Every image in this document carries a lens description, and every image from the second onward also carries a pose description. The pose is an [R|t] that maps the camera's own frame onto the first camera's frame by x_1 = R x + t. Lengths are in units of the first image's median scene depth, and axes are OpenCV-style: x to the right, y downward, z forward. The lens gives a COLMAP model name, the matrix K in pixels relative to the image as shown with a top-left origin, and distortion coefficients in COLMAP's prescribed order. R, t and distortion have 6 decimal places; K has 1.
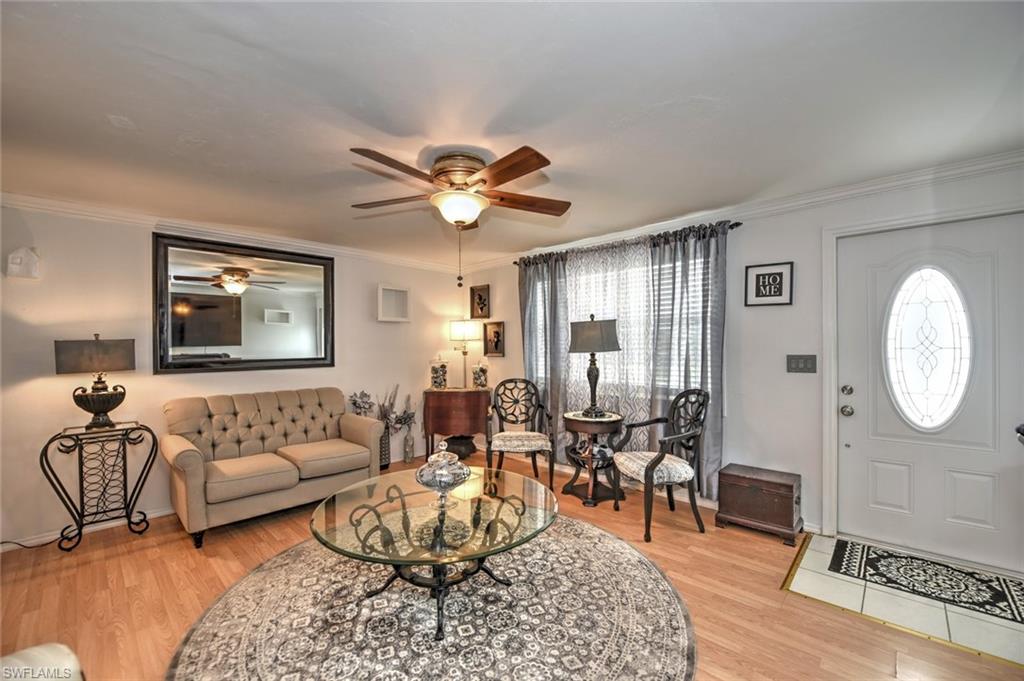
lens RADIAL K [[456.6, 0, 508.2], [0, 456.6, 345.0], [0, 0, 1]] dist [-0.002063, -0.000180]
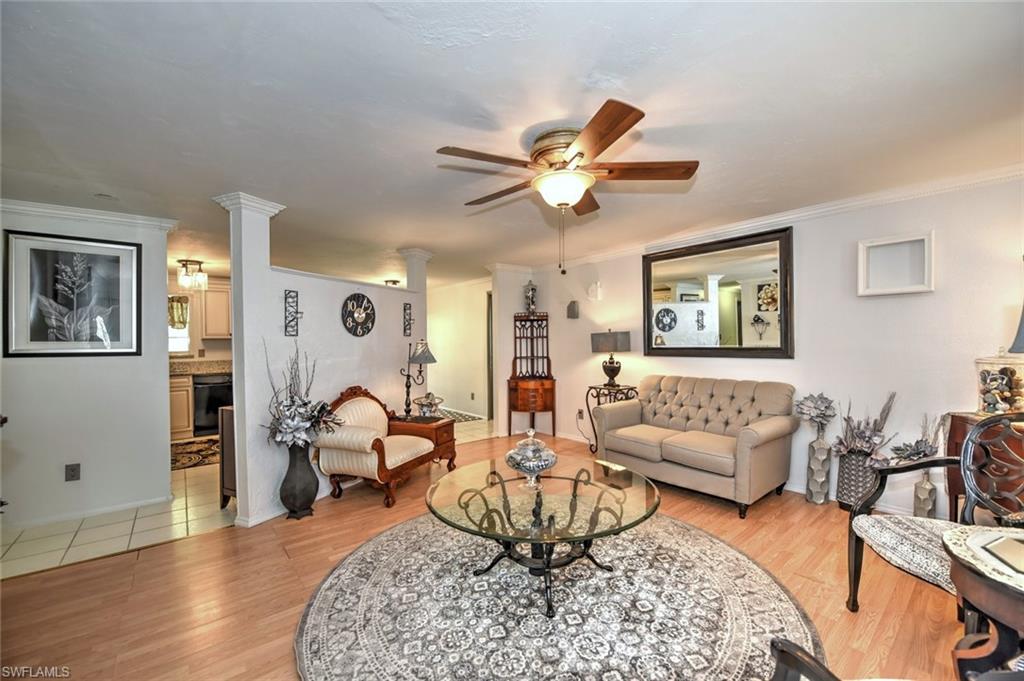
lens RADIAL K [[430.1, 0, 503.1], [0, 430.1, 342.0], [0, 0, 1]] dist [-0.014919, -0.000512]
pose [[-0.200207, 0.010257, -0.979700, 0.651262], [0.013786, 0.999876, 0.007651, 0.004963], [0.979657, -0.011974, -0.200324, 0.885098]]
